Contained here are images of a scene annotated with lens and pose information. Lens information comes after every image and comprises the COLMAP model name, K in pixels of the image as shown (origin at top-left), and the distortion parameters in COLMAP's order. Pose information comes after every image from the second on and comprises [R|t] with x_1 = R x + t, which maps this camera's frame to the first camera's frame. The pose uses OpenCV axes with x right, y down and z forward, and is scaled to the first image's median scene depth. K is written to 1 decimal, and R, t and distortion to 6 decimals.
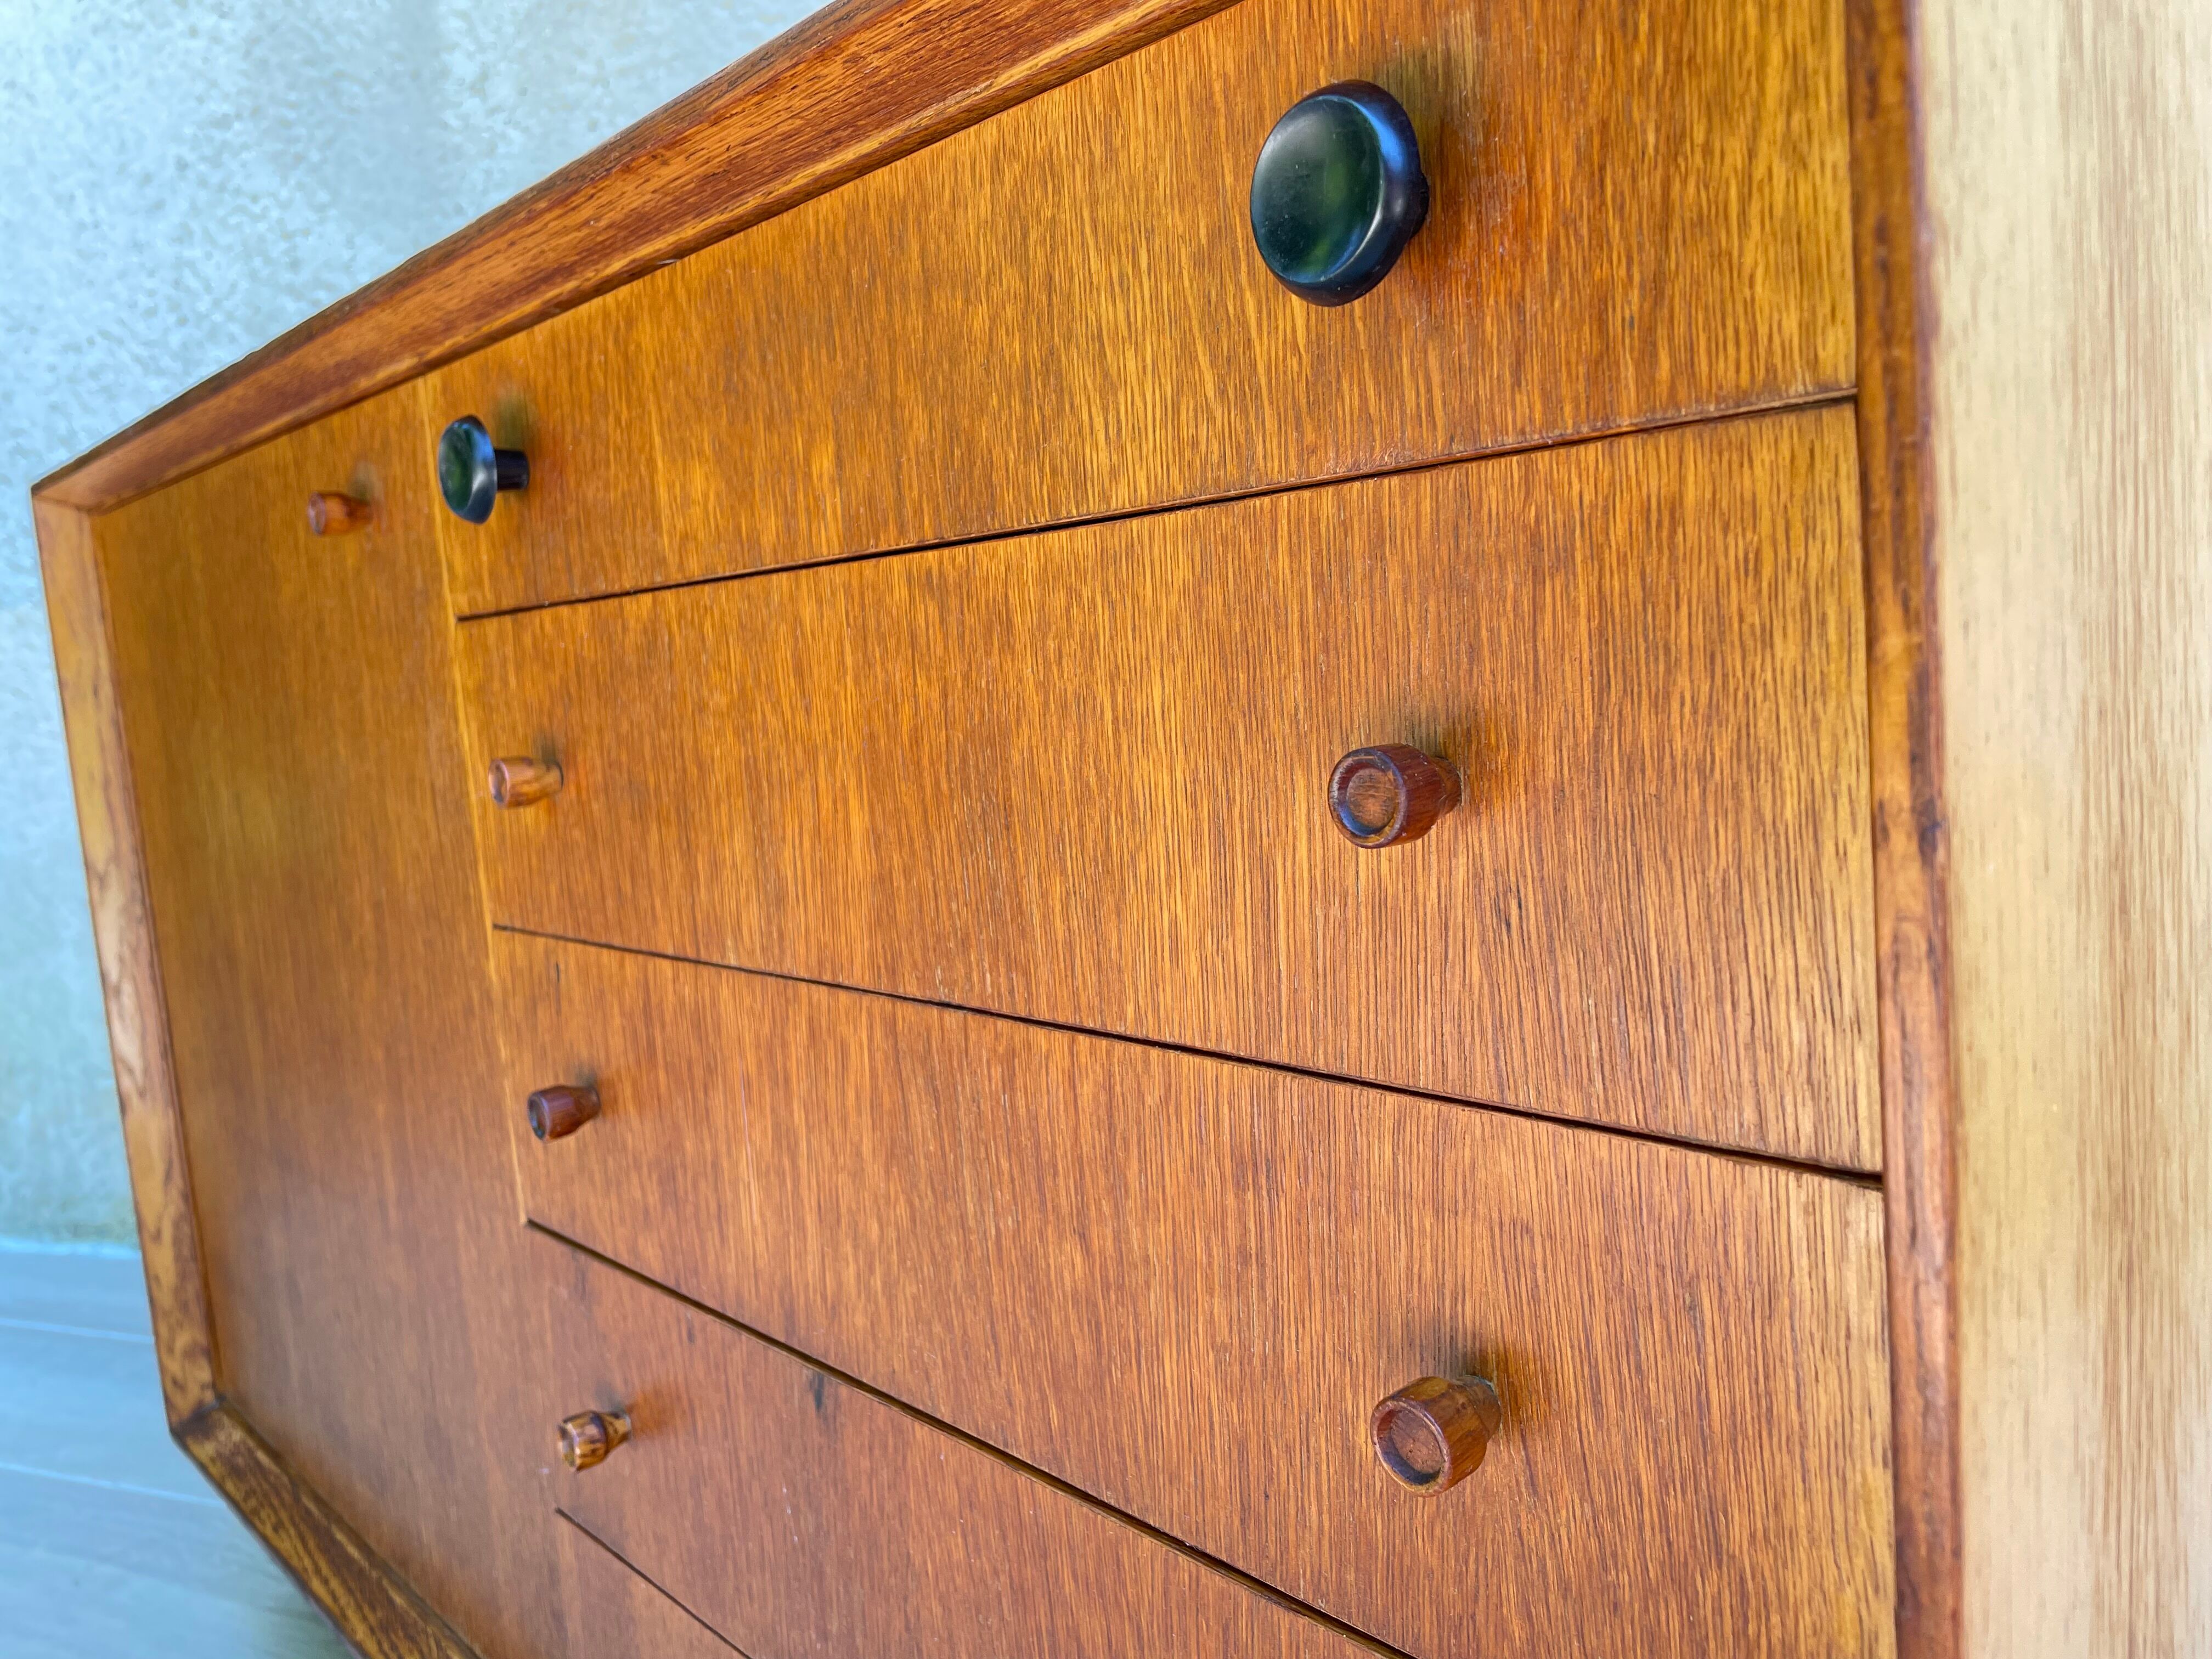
lens RADIAL K [[1672.7, 0, 1122.9], [0, 1672.7, 807.8], [0, 0, 1]] dist [0.085674, -0.110535]
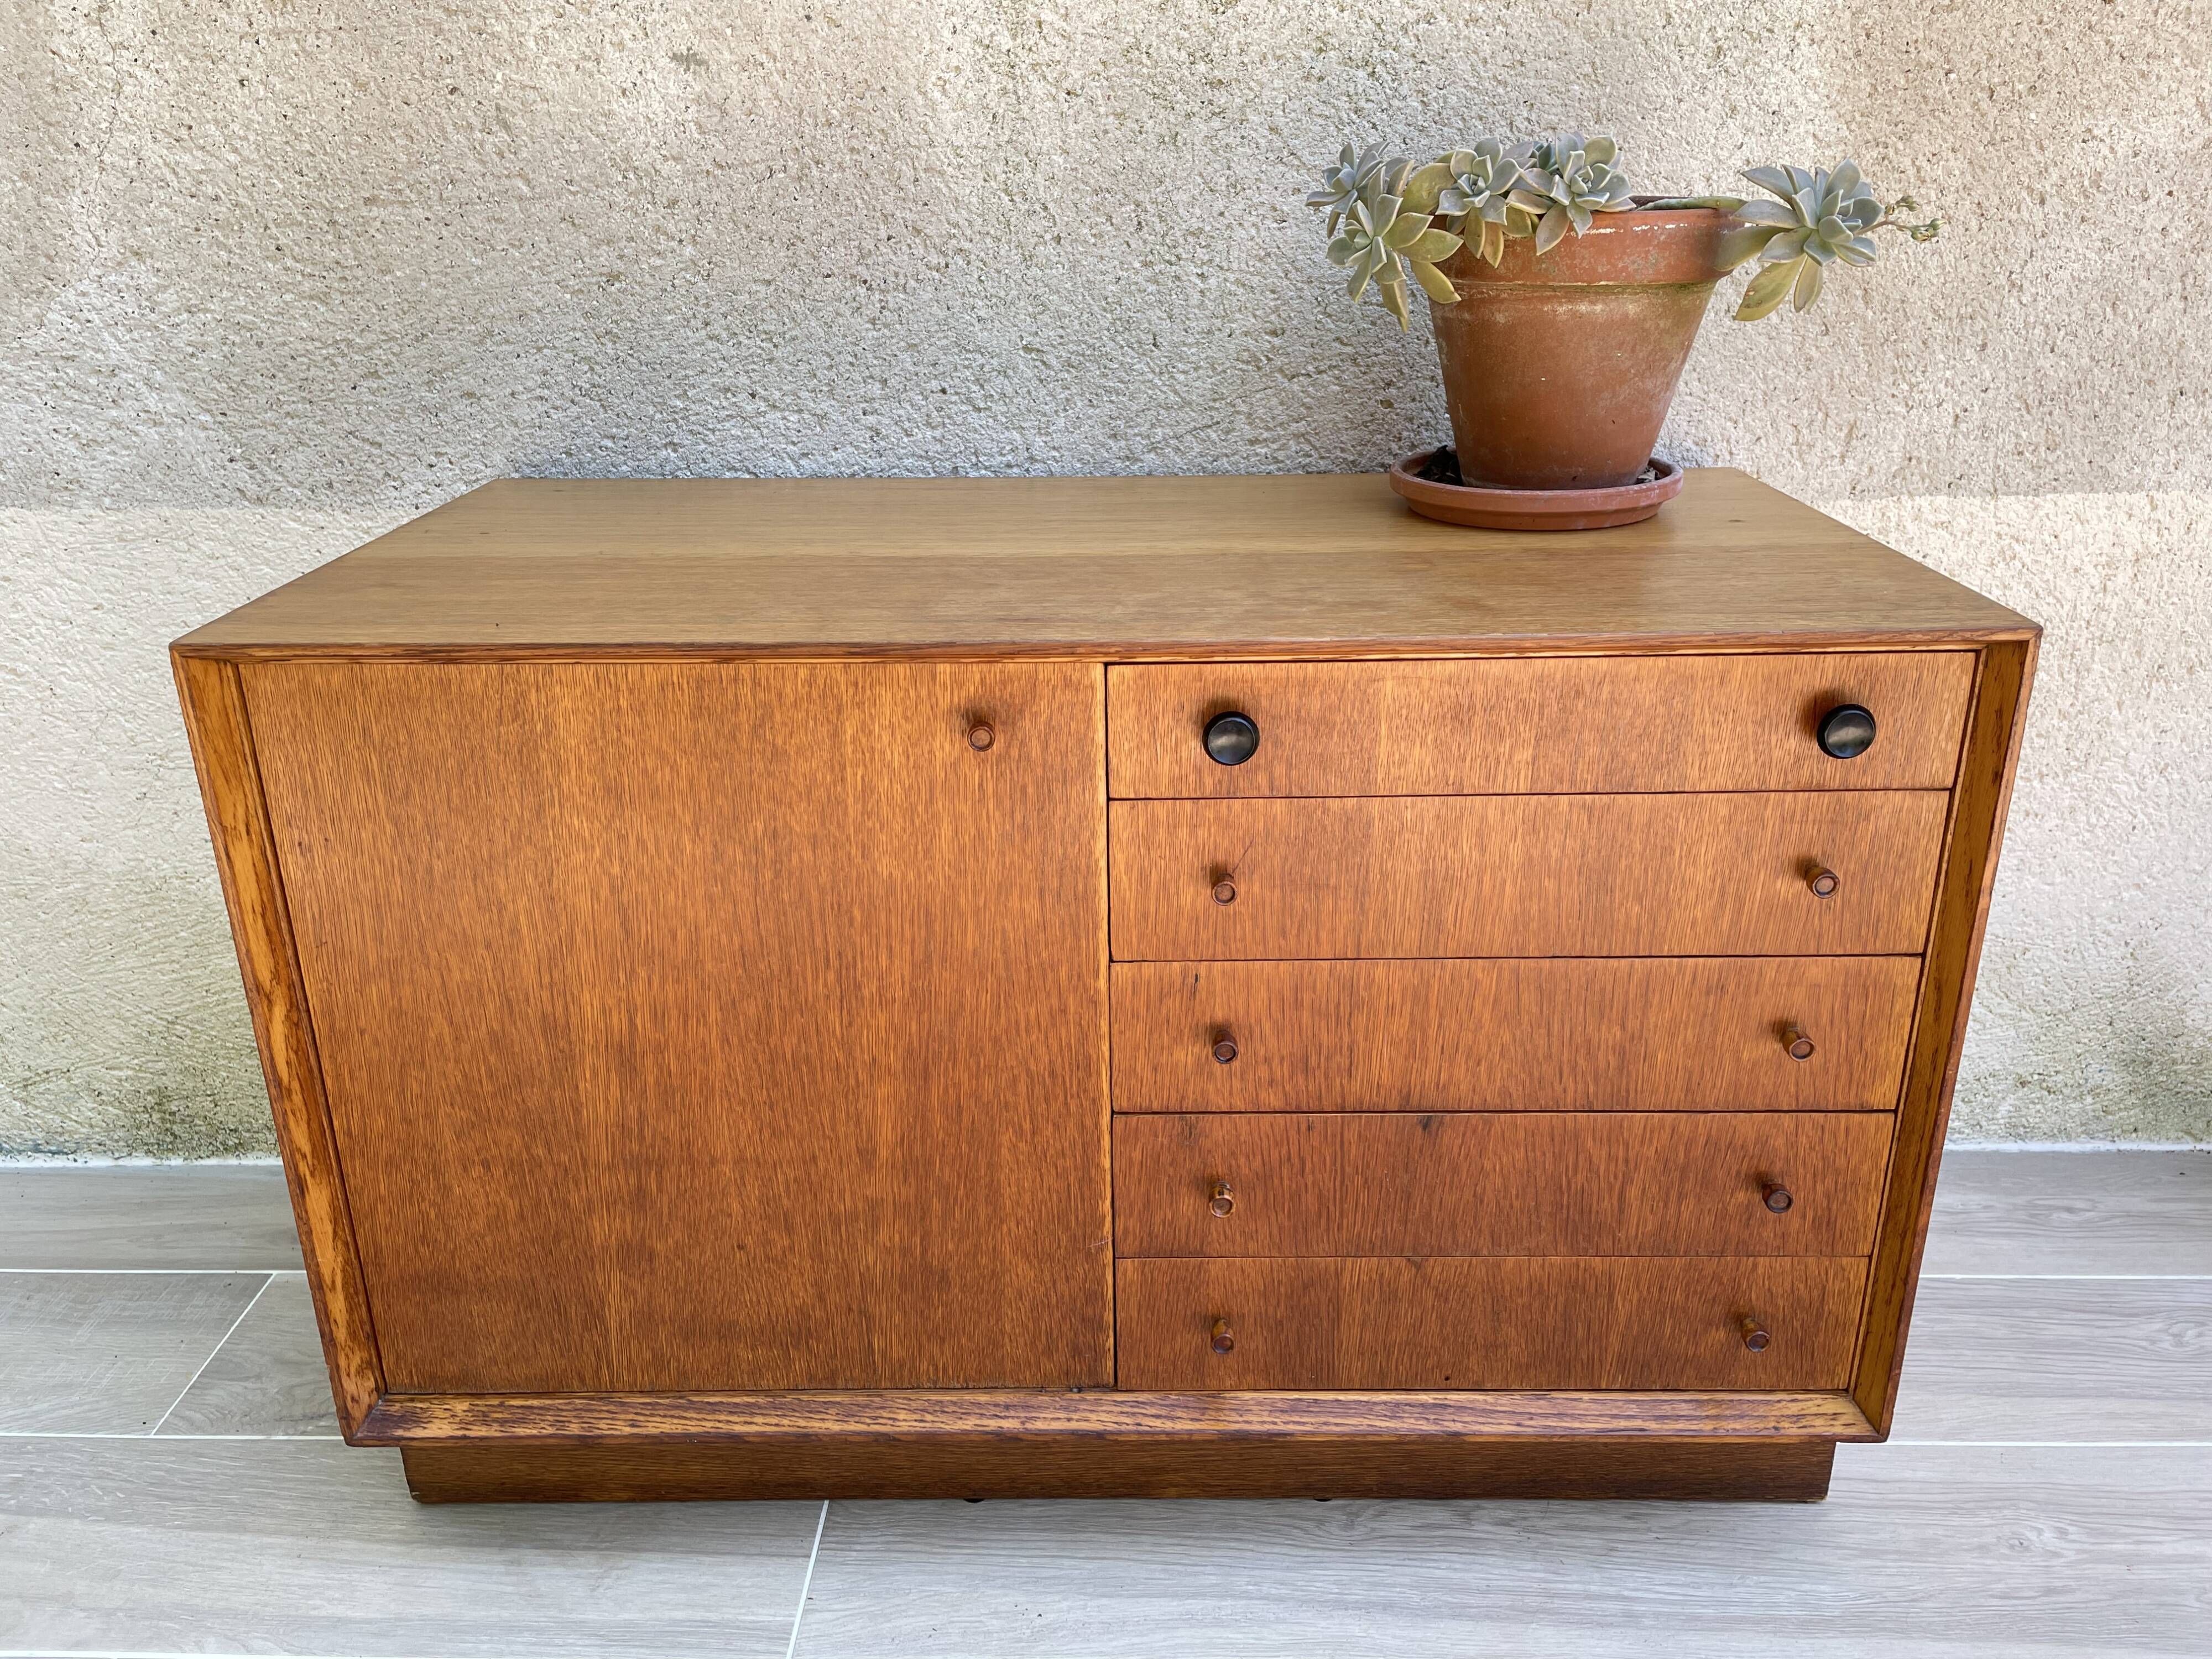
lens RADIAL K [[1672.7, 0, 1120.4], [0, 1672.7, 811.9], [0, 0, 1]] dist [0.085674, -0.110535]
pose [[0.676375, -0.197197, 0.709669, -2.552225], [0.034983, 0.971008, 0.236474, -0.798256], [-0.735726, -0.135118, 0.663664, -0.213805]]
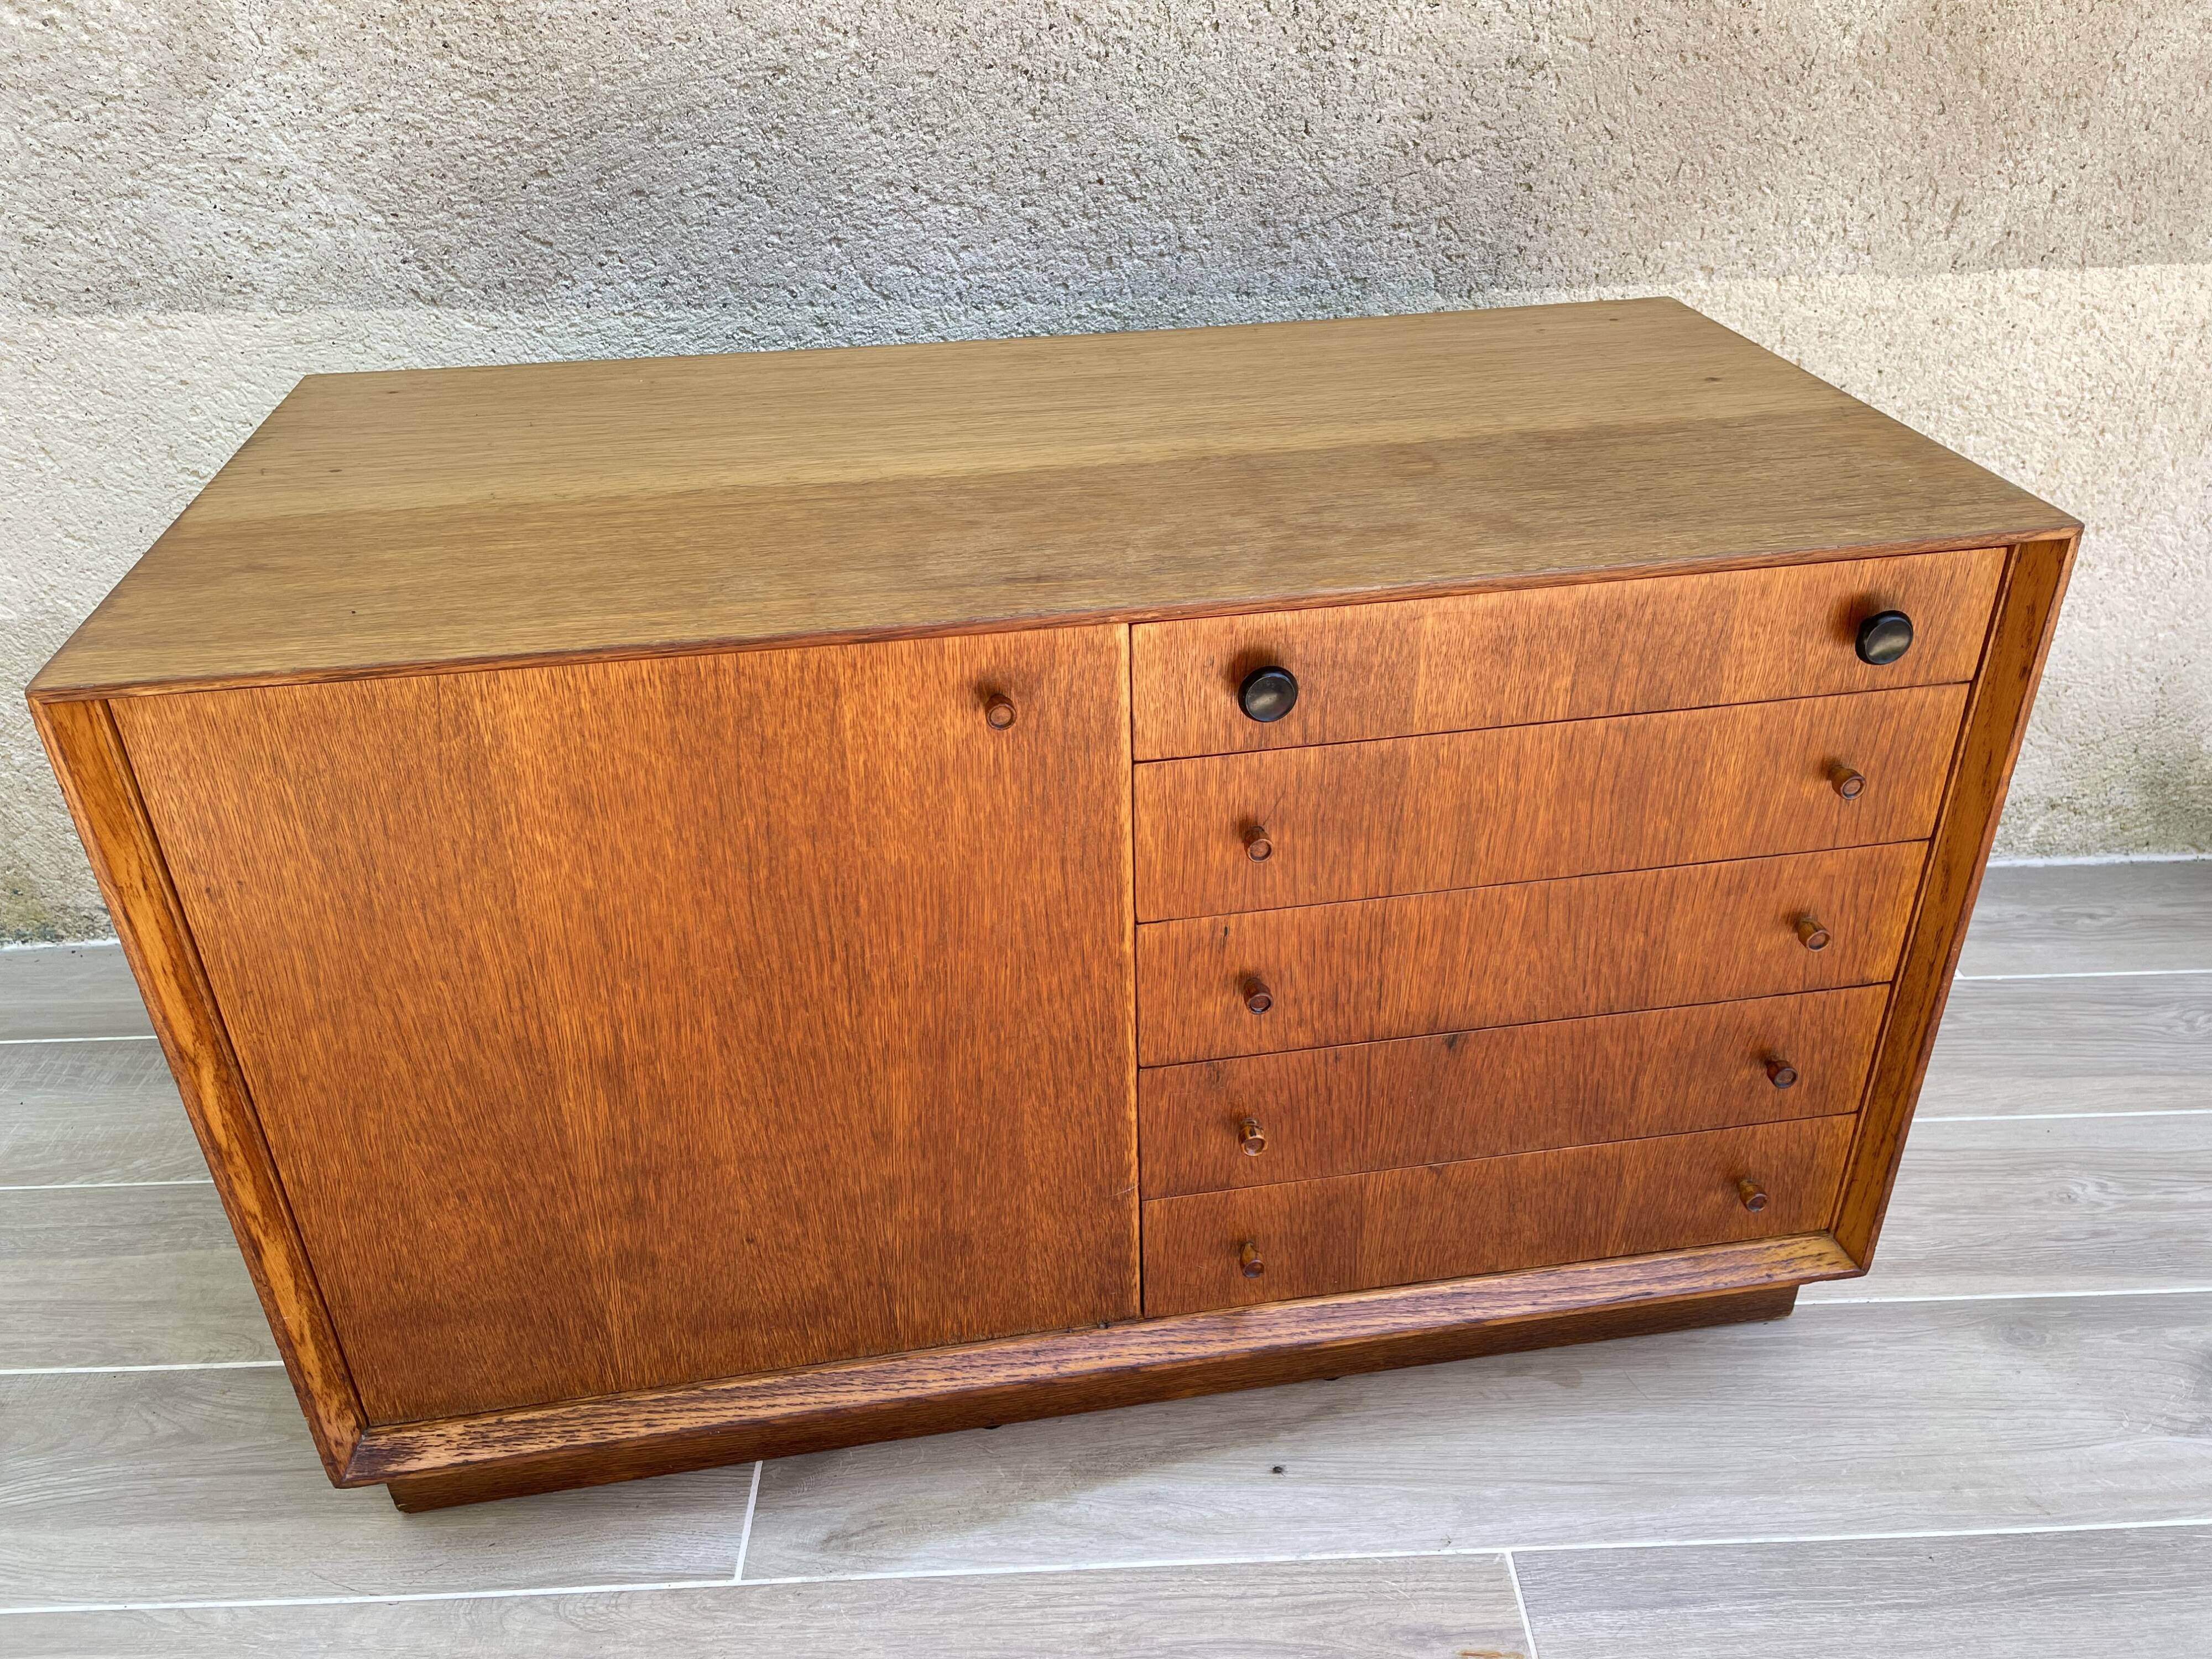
lens RADIAL K [[1672.7, 0, 1128.3], [0, 1672.7, 813.3], [0, 0, 1]] dist [0.085674, -0.110535]
pose [[0.544578, -0.364205, 0.755506, -2.564531], [0.062179, 0.915848, 0.396681, -1.104274], [-0.836402, -0.169047, 0.521397, 0.289797]]
